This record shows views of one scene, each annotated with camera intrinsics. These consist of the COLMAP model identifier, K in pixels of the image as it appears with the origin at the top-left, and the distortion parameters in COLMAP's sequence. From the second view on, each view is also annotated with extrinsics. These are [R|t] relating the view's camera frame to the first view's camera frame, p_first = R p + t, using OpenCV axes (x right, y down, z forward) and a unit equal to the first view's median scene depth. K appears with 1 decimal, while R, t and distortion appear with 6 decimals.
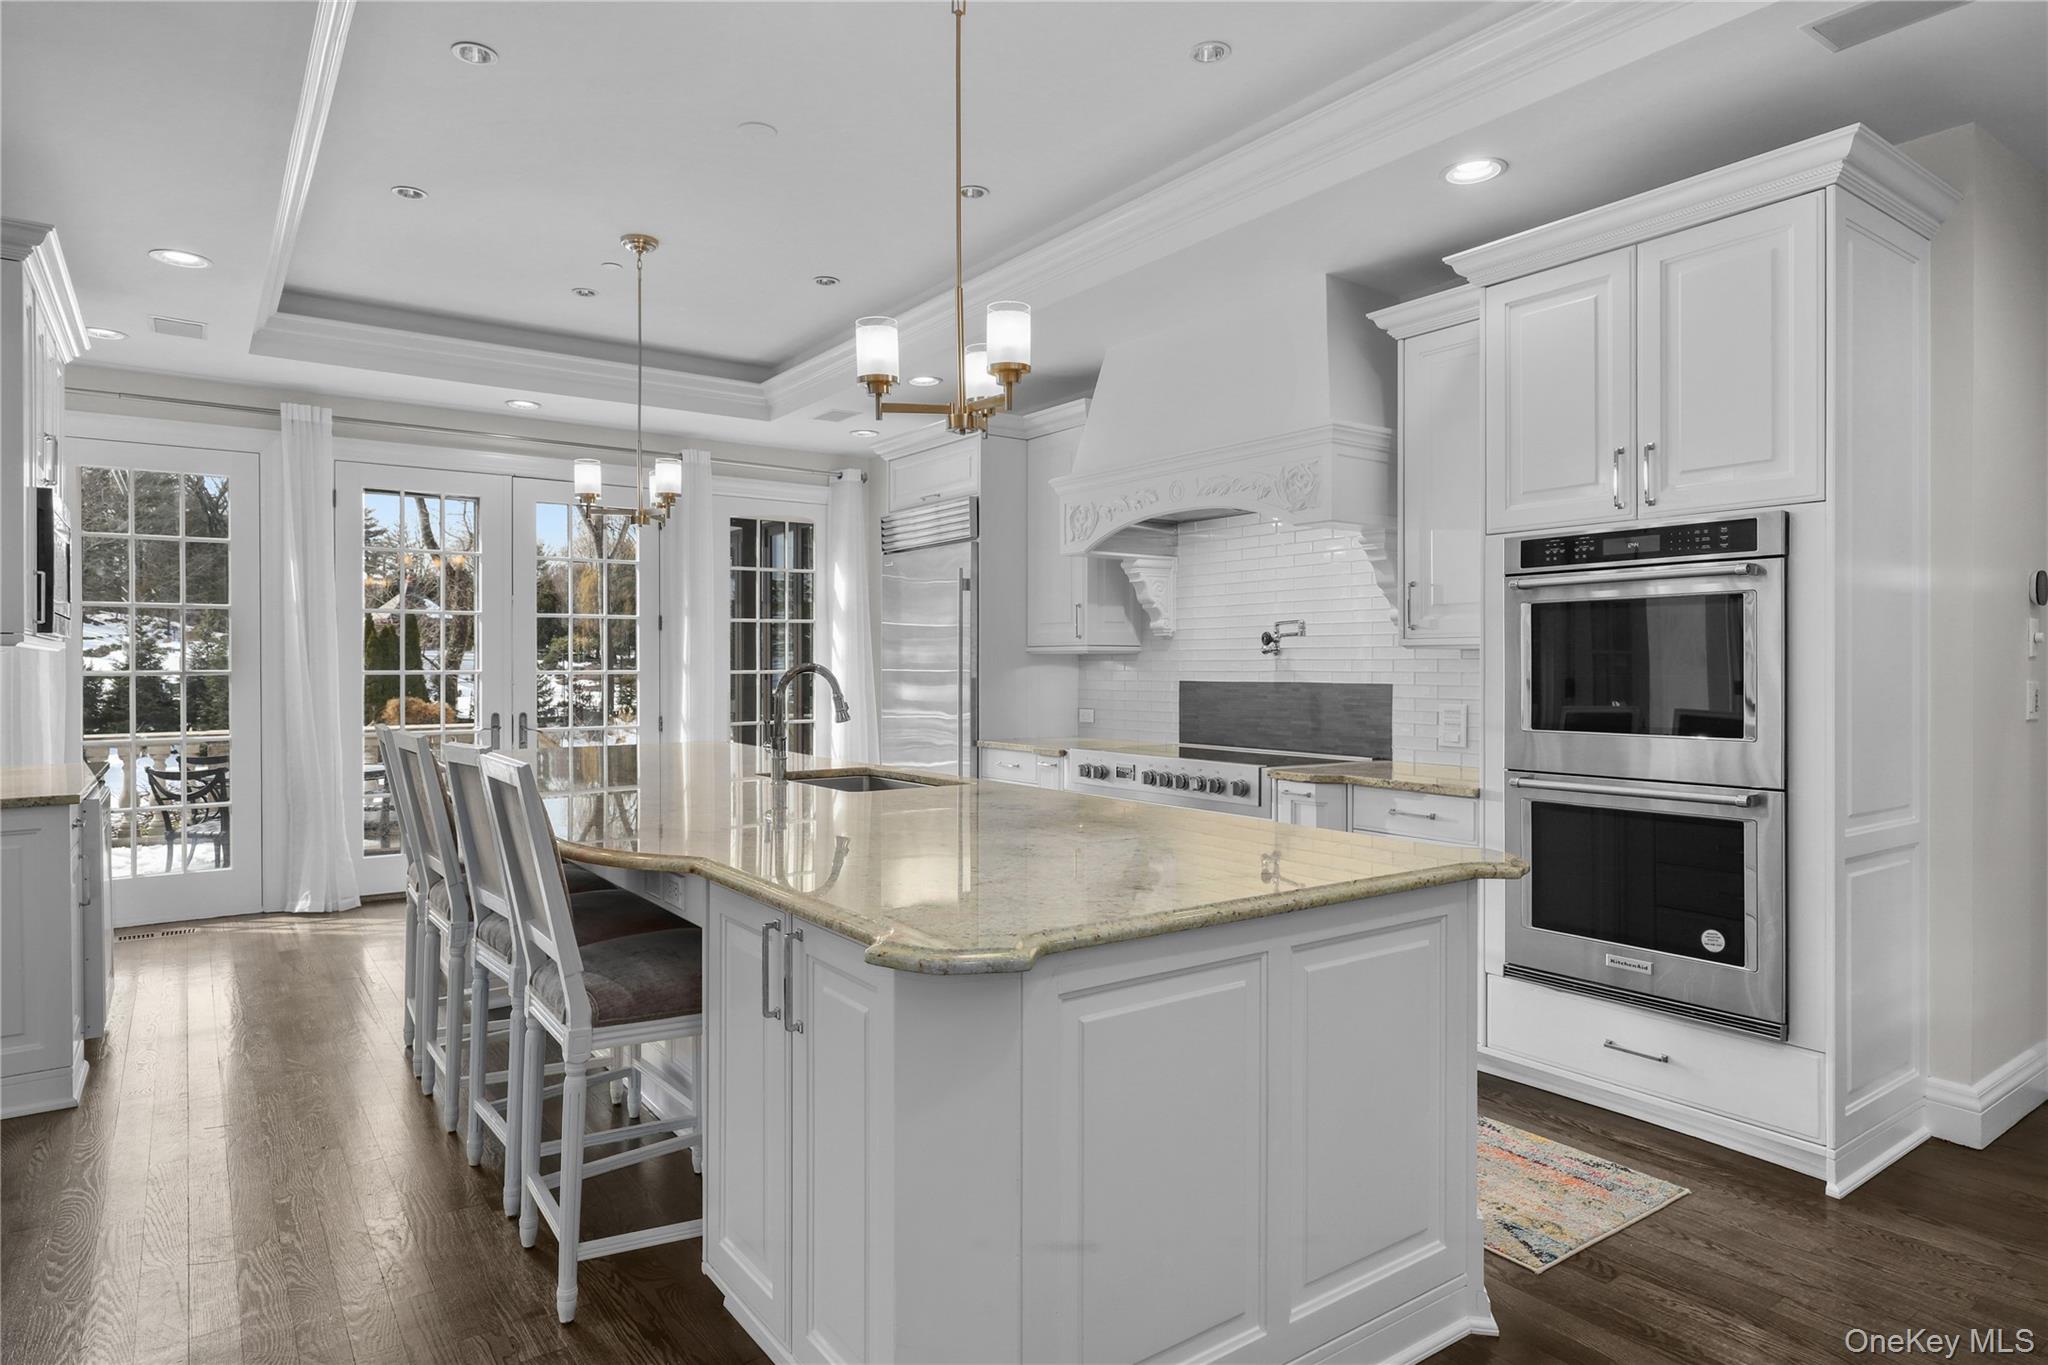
lens RADIAL K [[1166.2, 0, 1028.5], [0, 1166.2, 680.0], [0, 0, 1]] dist [0.018950, 0.001100]
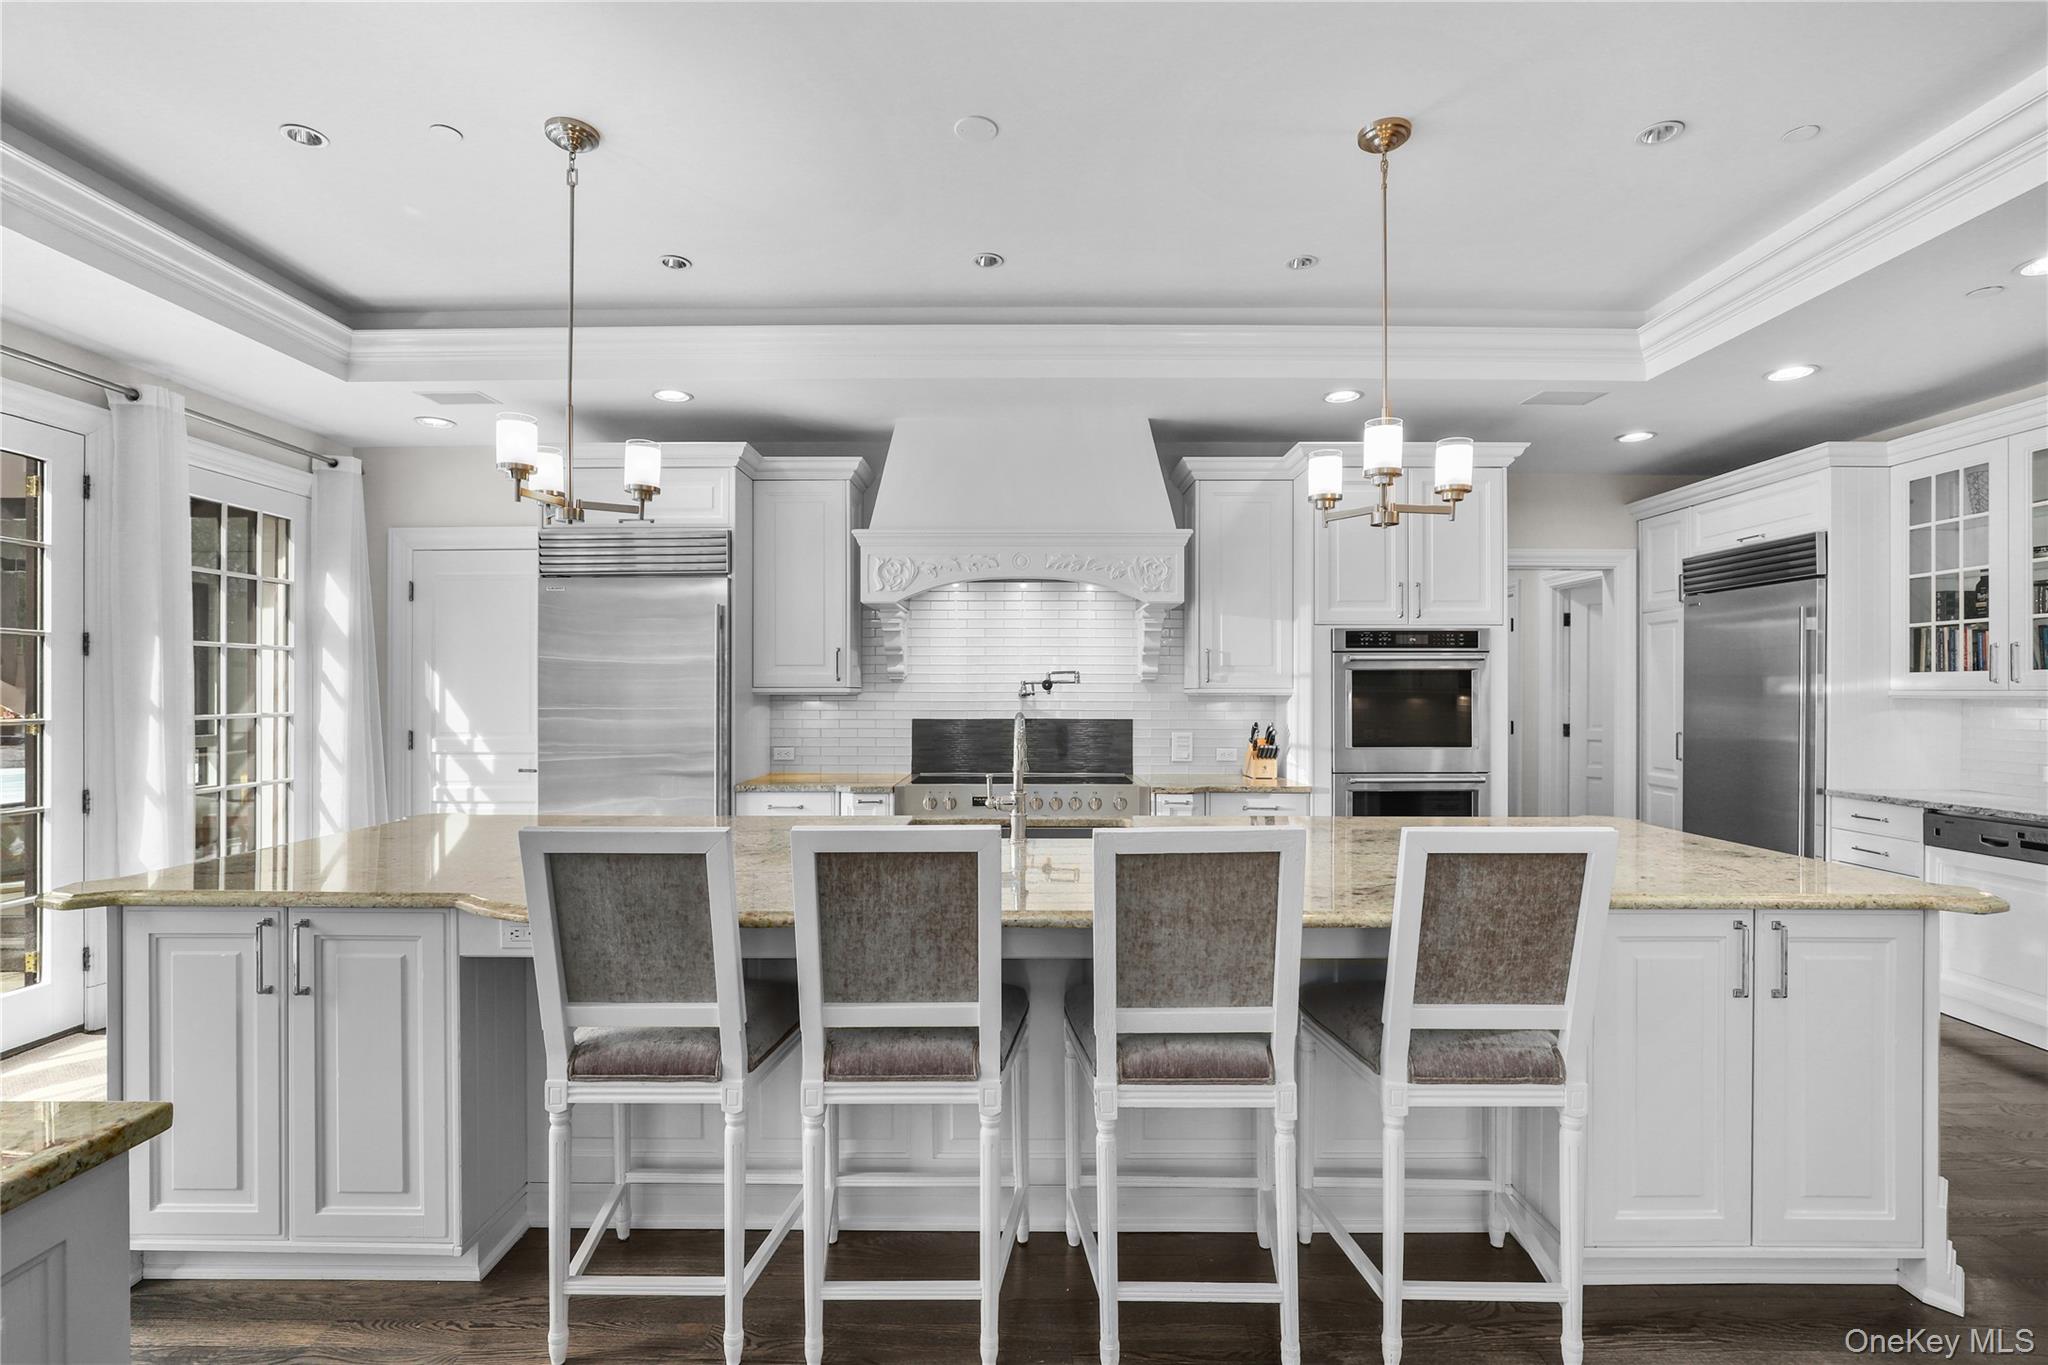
lens RADIAL K [[936.0, 0, 1013.0], [0, 936.0, 692.3], [0, 0, 1]] dist [-0.009669, 0.000342]
pose [[0.594366, 0.002817, 0.804190, -0.759660], [0.008452, 0.999917, -0.009749, -0.021563], [-0.804150, 0.012592, 0.594293, 0.514912]]
